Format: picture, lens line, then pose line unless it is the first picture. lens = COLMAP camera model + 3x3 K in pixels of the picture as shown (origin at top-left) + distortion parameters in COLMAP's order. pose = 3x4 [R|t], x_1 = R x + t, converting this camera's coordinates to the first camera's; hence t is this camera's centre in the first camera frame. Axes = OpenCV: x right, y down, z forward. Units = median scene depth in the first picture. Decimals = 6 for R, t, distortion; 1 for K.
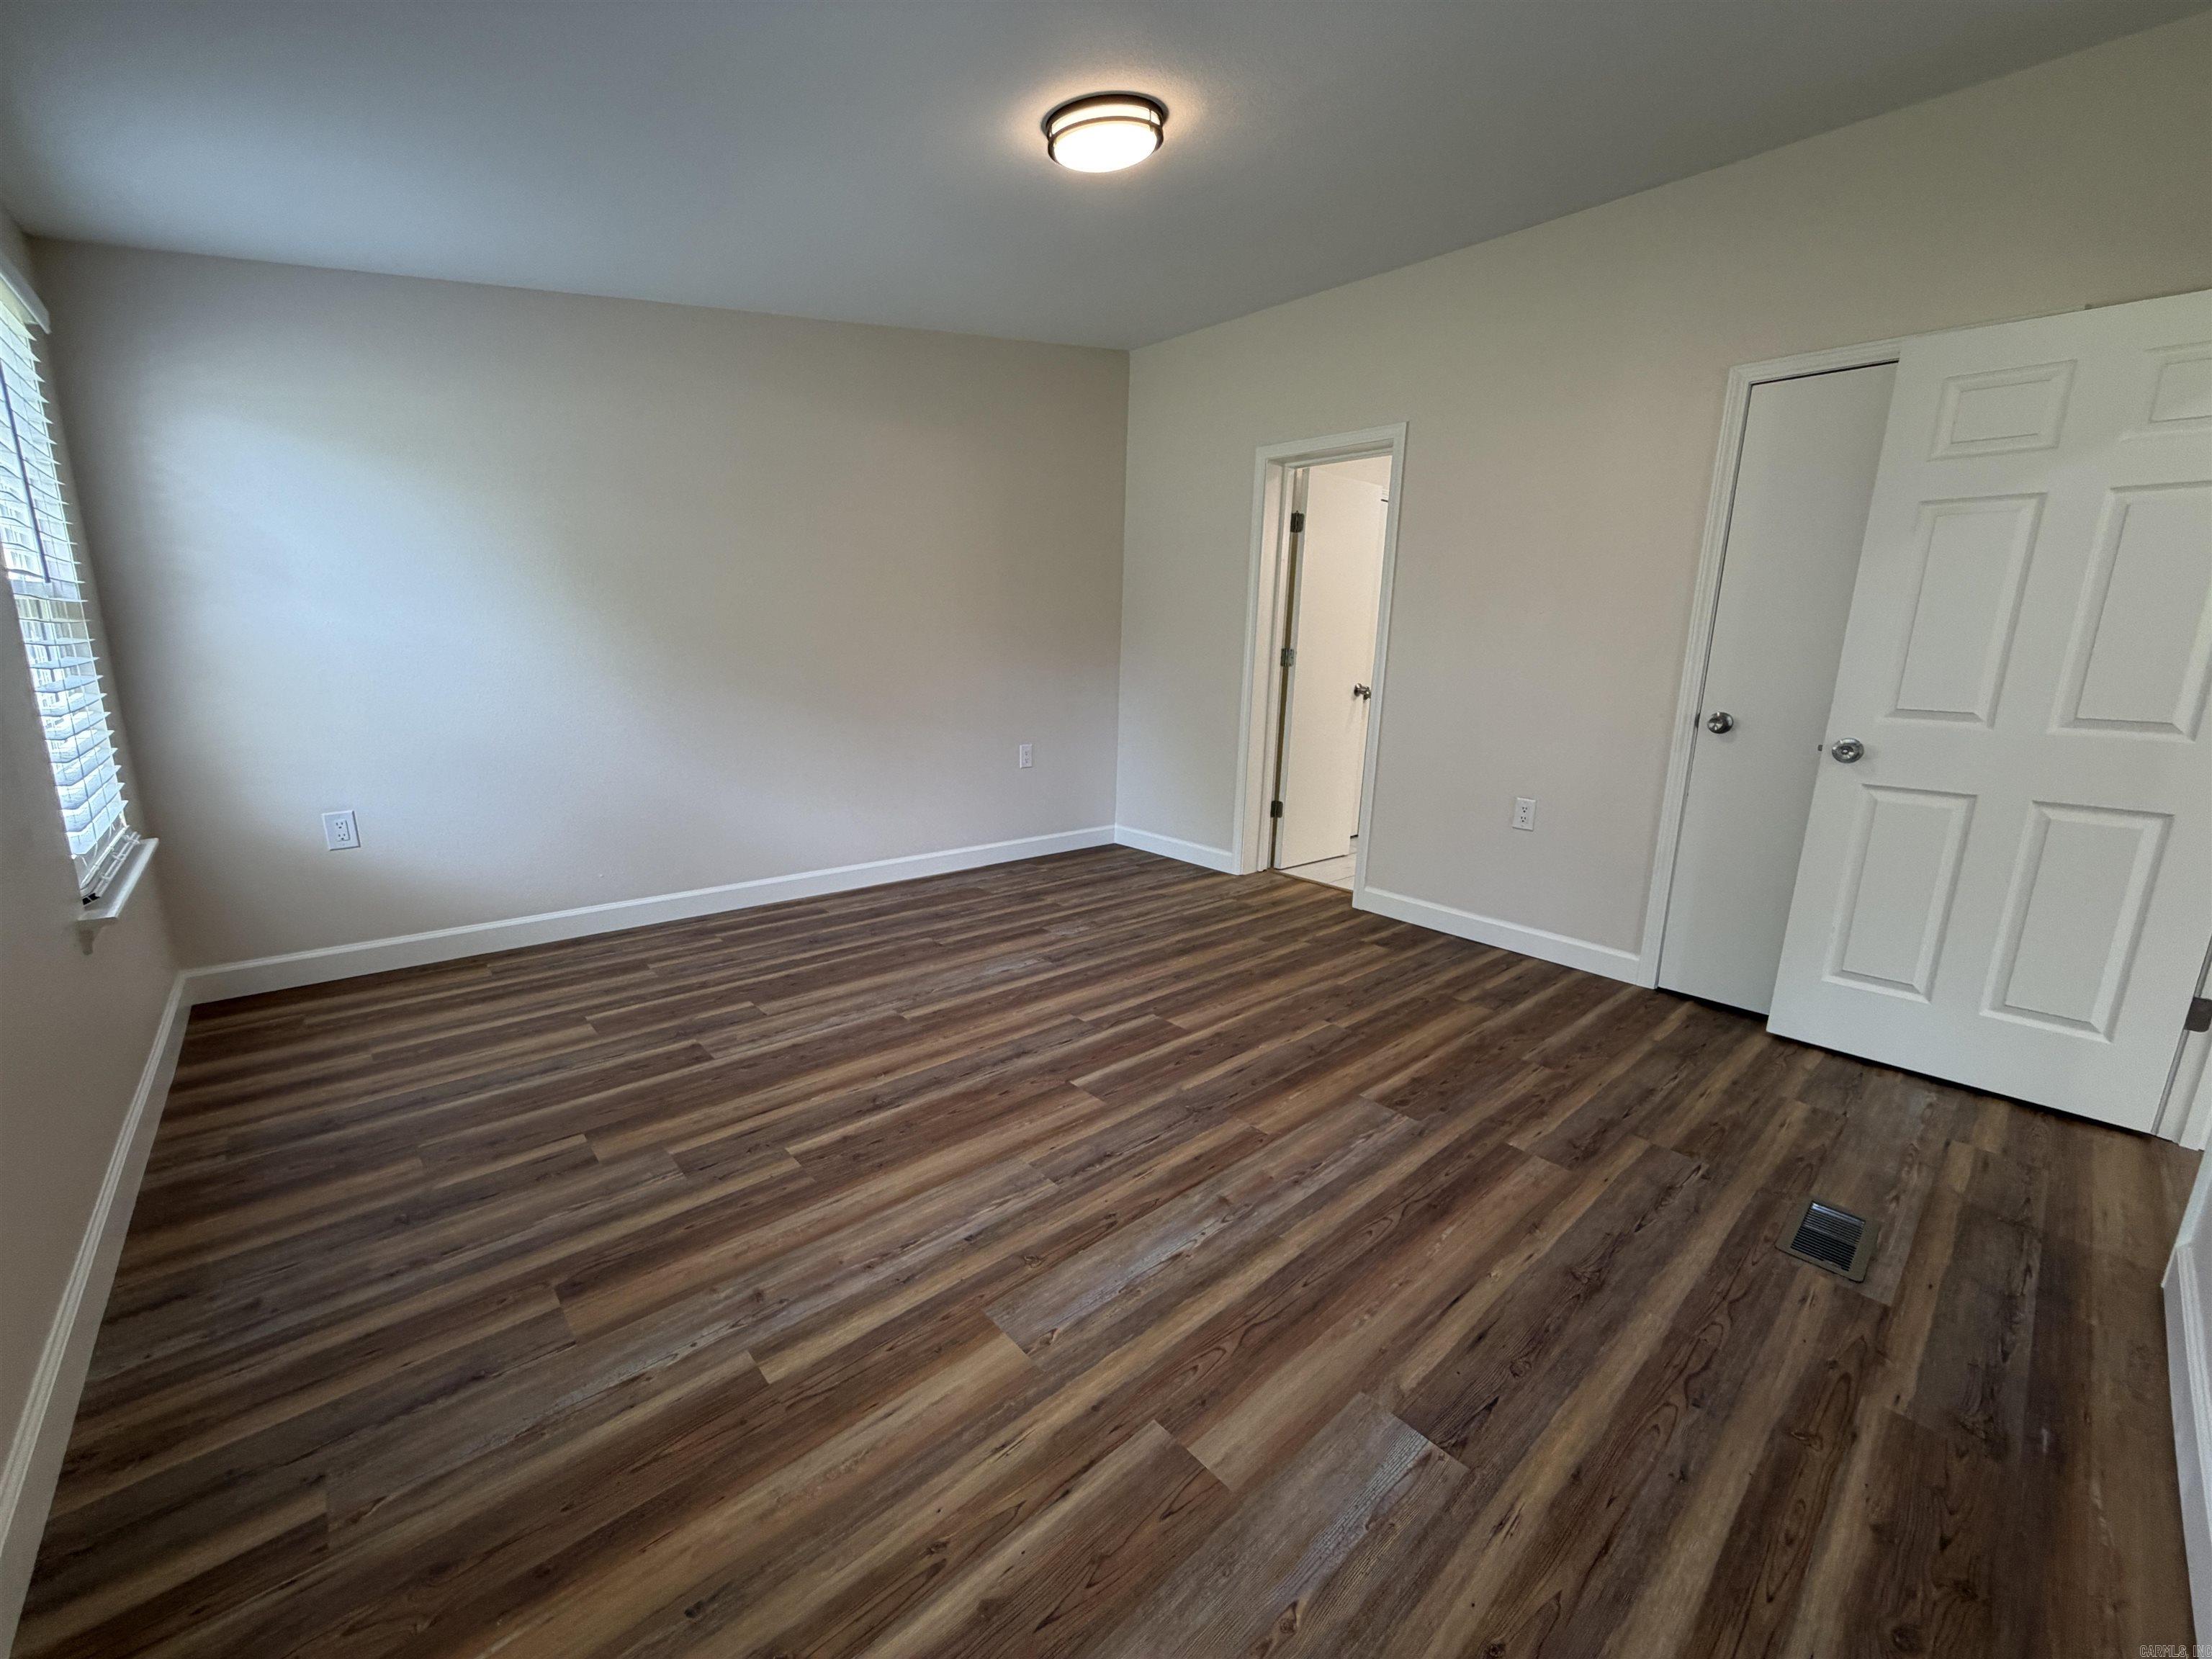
lens RADIAL K [[883.1, 0, 1115.5], [0, 883.1, 828.2], [0, 0, 1]] dist [-0.001290, 0.000270]
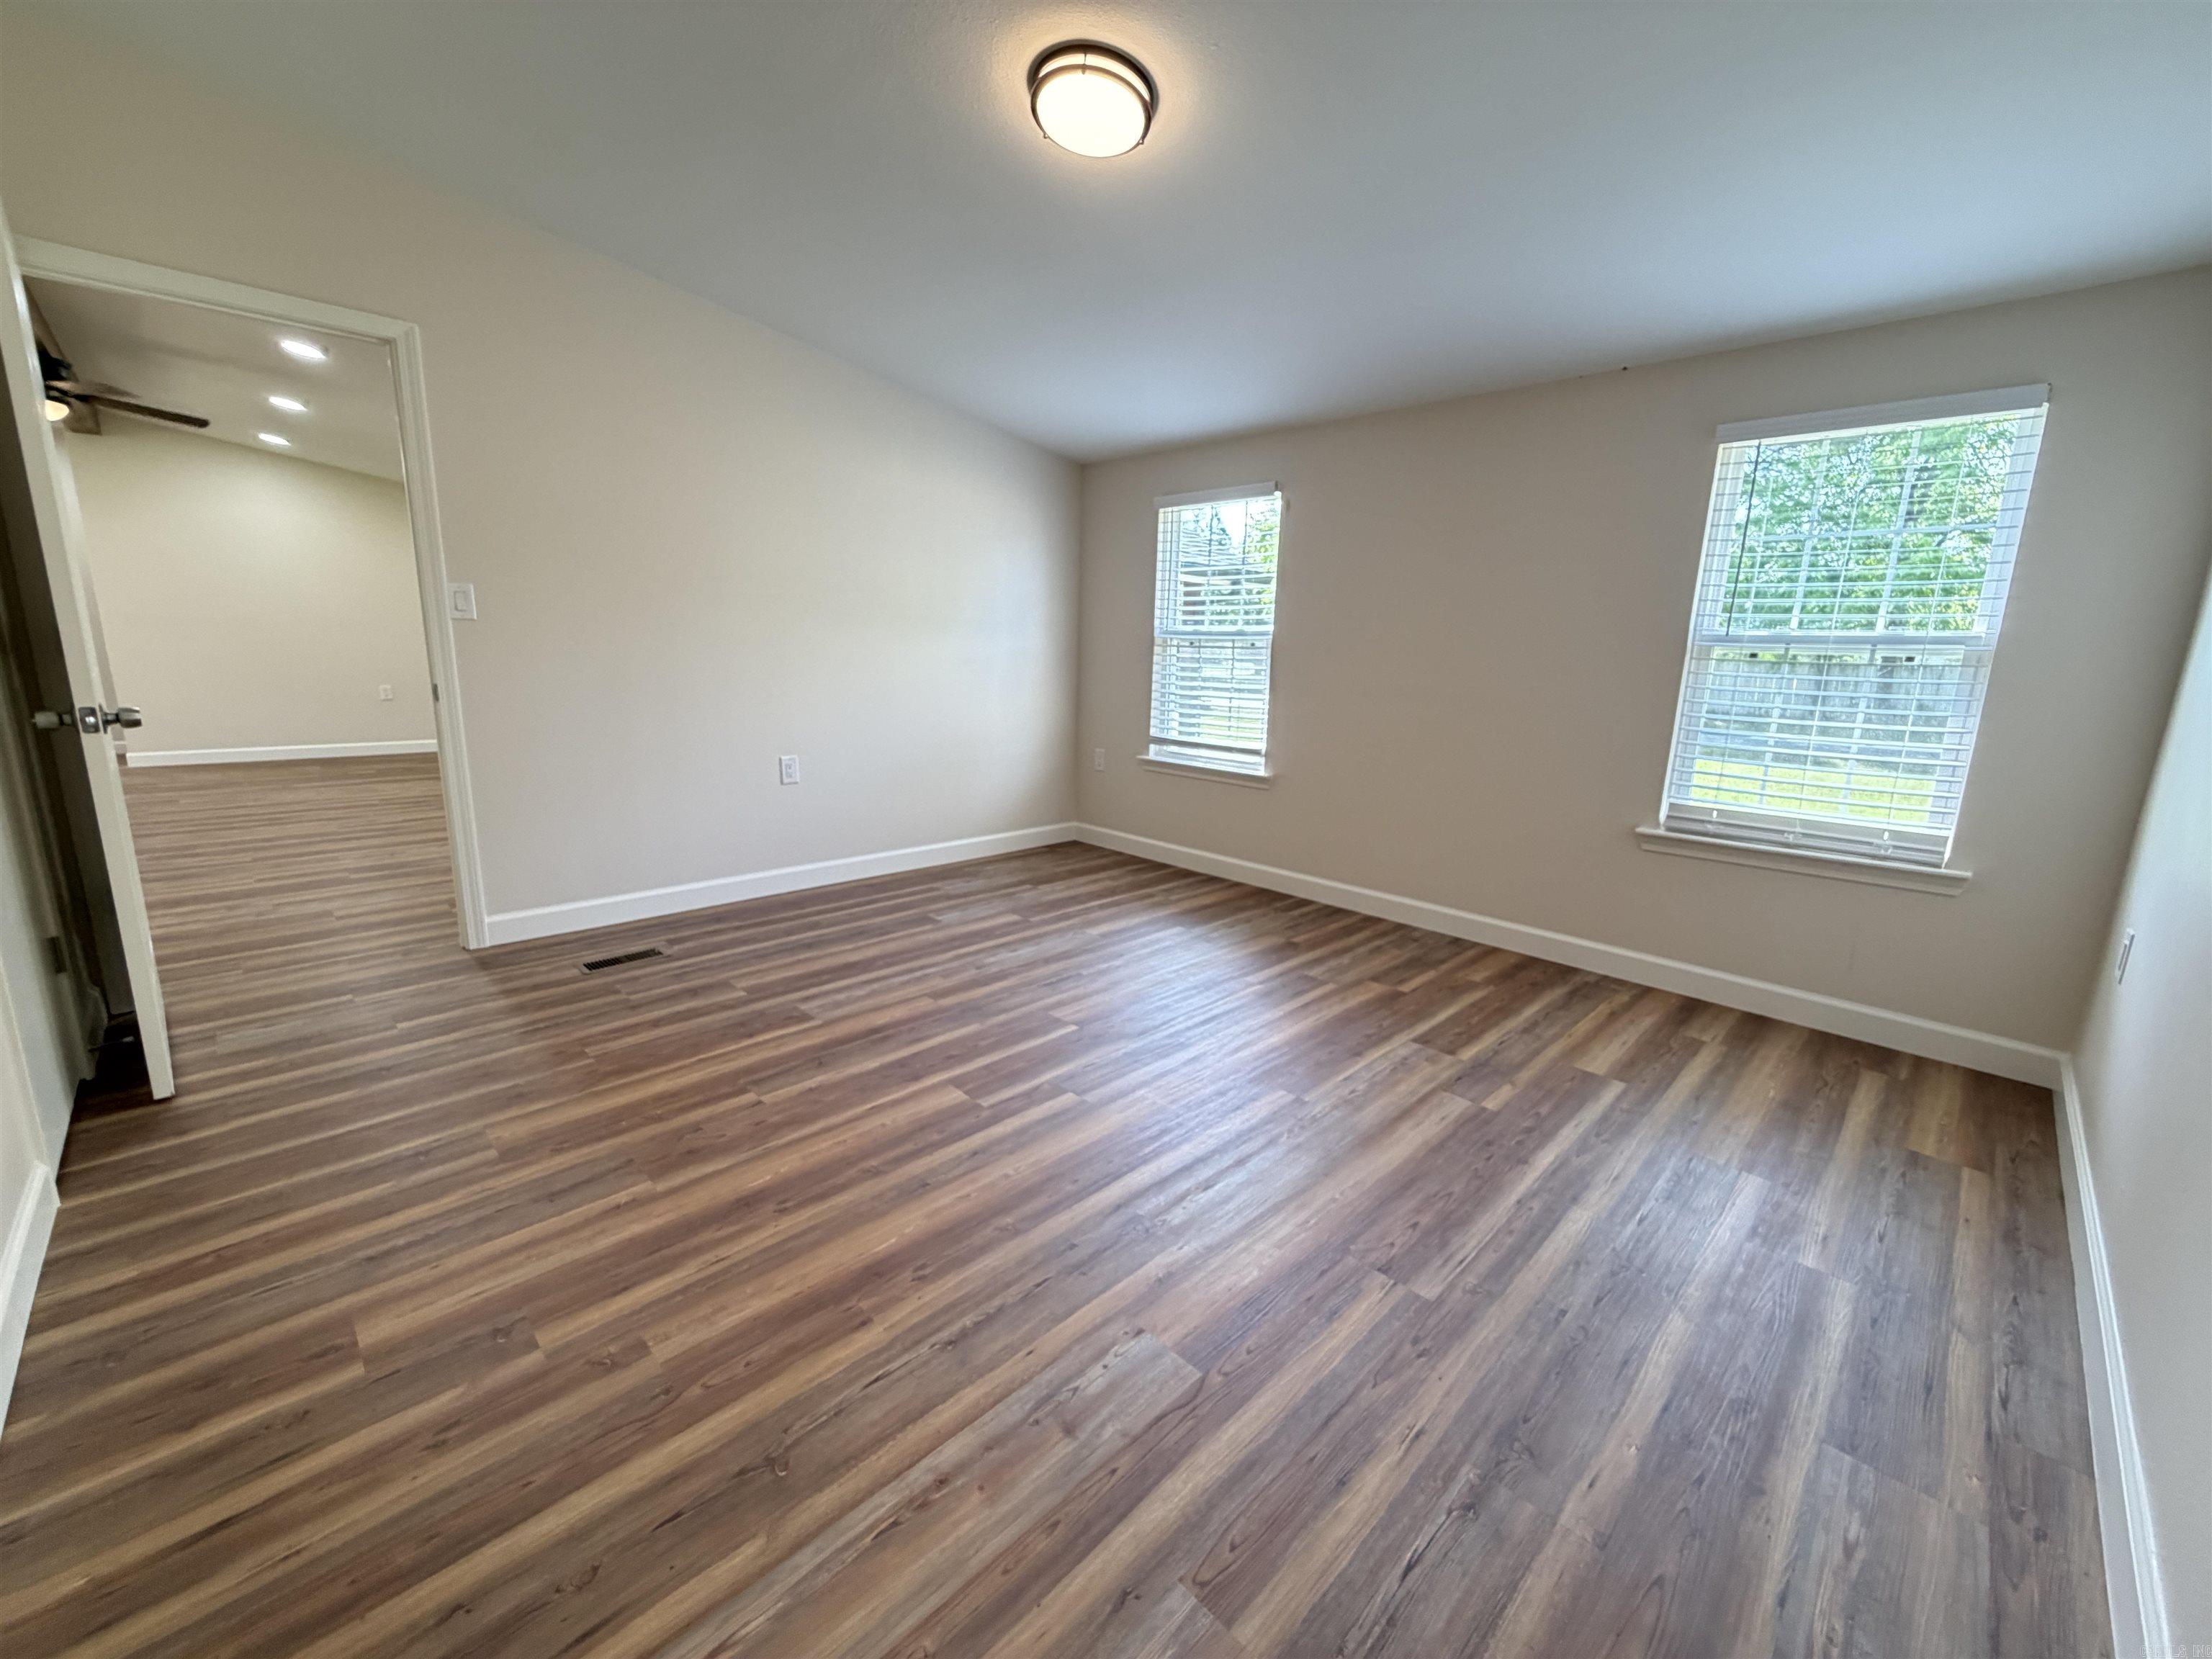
lens RADIAL K [[883.1, 0, 1106.9], [0, 883.1, 835.0], [0, 0, 1]] dist [-0.001290, 0.000270]
pose [[-0.997465, -0.047489, -0.052998, -0.014982], [-0.064956, 0.911776, 0.405517, -0.397186], [0.029065, 0.407932, -0.912550, 1.941107]]
